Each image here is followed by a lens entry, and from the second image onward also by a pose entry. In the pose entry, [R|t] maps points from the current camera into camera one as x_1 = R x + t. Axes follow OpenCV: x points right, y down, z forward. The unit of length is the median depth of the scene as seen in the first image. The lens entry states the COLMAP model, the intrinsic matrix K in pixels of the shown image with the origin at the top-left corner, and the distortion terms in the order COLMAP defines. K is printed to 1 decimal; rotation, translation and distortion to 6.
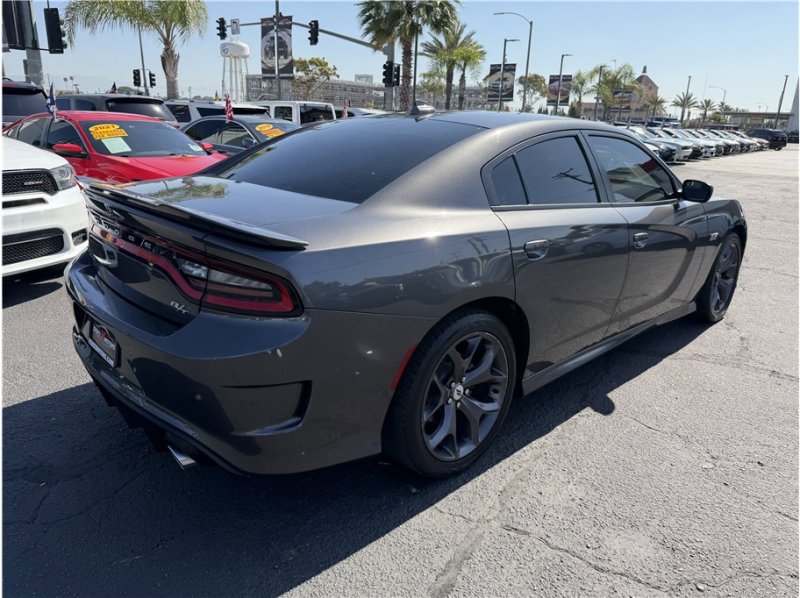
lens RADIAL K [[566.9, 0, 400.0], [0, 566.9, 294.9], [0, 0, 1]] dist [0.025925, -0.038441]
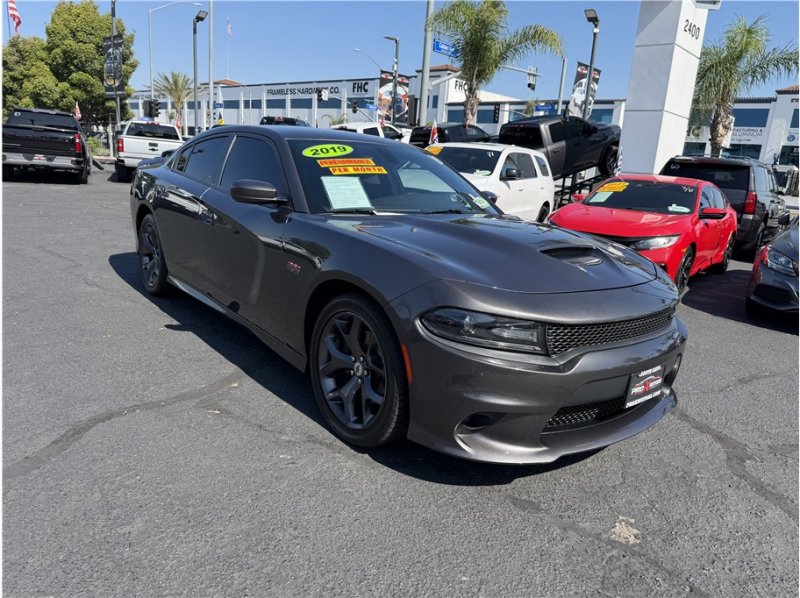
lens RADIAL K [[566.9, 0, 400.3], [0, 566.9, 299.8], [0, 0, 1]] dist [0.025925, -0.038441]
pose [[-0.077356, 0.194994, -0.977749, 1.074585], [-0.370167, 0.904972, 0.209766, -0.225247], [0.925739, 0.378157, 0.002175, 0.973371]]
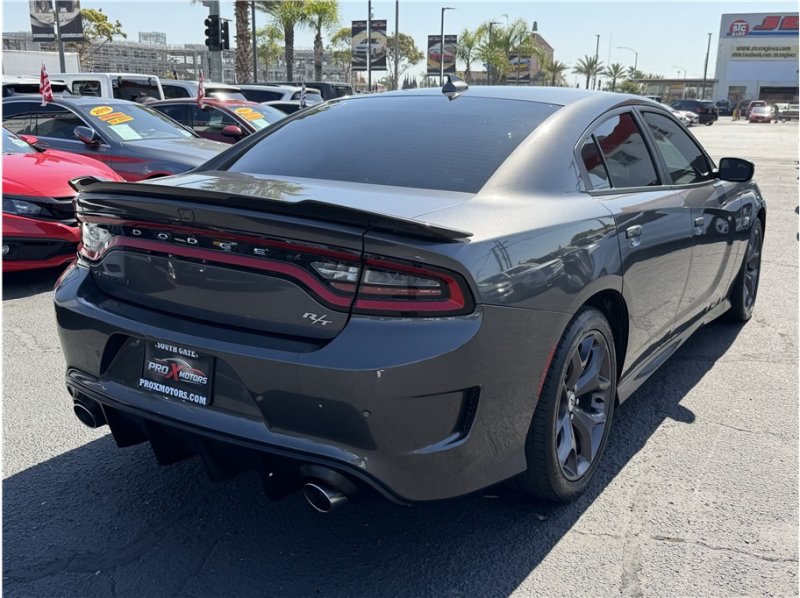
lens RADIAL K [[806.0, 0, 408.4], [0, 806.0, 304.9], [0, 0, 1]] dist [0.023814, 0.000000]
pose [[0.971866, -0.075806, 0.223002, -0.214169], [0.085795, 0.995682, -0.035438, 0.022999], [-0.219353, 0.053574, 0.974174, -0.089908]]
